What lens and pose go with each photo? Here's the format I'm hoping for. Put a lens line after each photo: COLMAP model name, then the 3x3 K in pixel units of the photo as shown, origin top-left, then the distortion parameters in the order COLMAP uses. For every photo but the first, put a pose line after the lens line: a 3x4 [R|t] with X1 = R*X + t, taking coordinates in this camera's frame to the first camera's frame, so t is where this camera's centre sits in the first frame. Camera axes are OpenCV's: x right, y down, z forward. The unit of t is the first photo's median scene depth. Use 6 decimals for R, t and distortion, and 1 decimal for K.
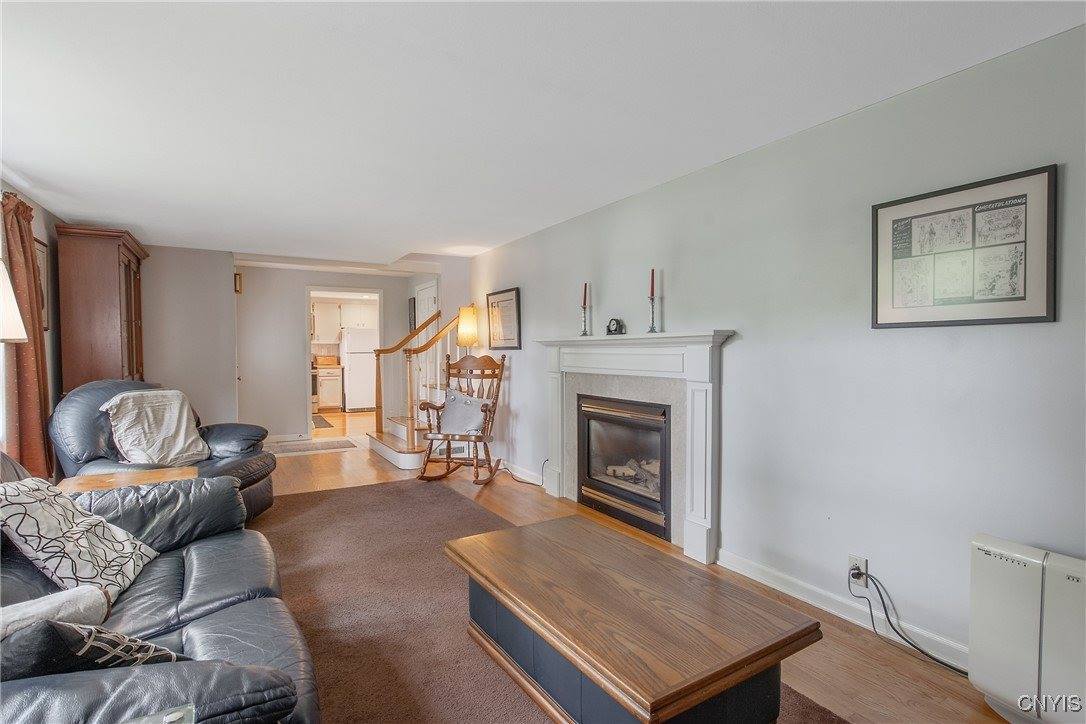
lens RADIAL K [[548.6, 0, 543.5], [0, 548.6, 364.1], [0, 0, 1]] dist [-0.009901, -0.000969]
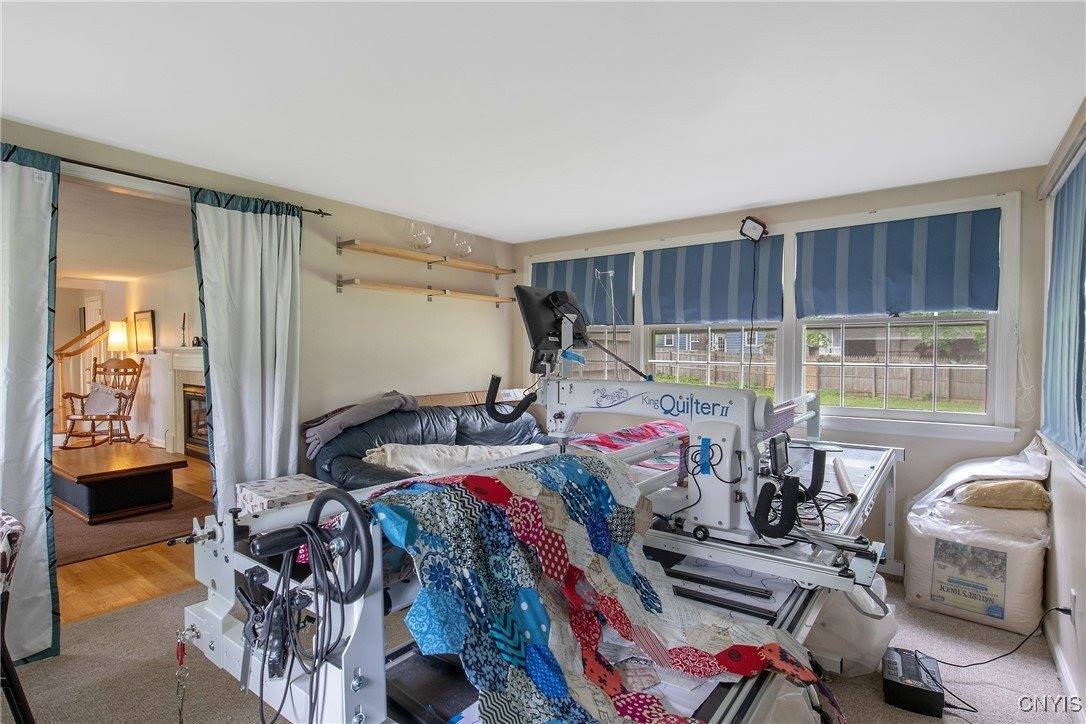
lens RADIAL K [[548.6, 0, 541.9], [0, 548.6, 363.3], [0, 0, 1]] dist [-0.009901, -0.000969]
pose [[0.922448, 0.000256, 0.386122, 0.389458], [-0.000310, 1.000000, 0.000078, -0.003647], [-0.386122, -0.000192, 0.922448, -0.786902]]
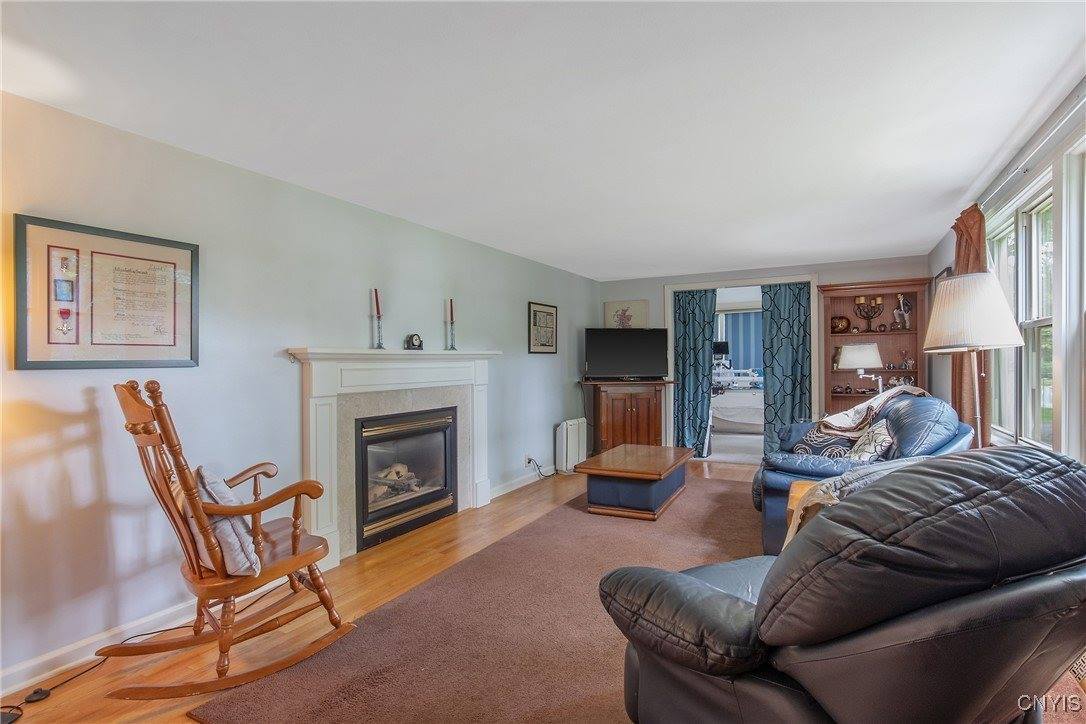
lens RADIAL K [[548.6, 0, 540.7], [0, 548.6, 360.3], [0, 0, 1]] dist [-0.009901, -0.000969]
pose [[-0.518140, 0.011653, 0.855216, -0.769514], [0.037224, 0.999267, 0.008936, -0.029656], [-0.854485, 0.036465, -0.518194, 1.168095]]
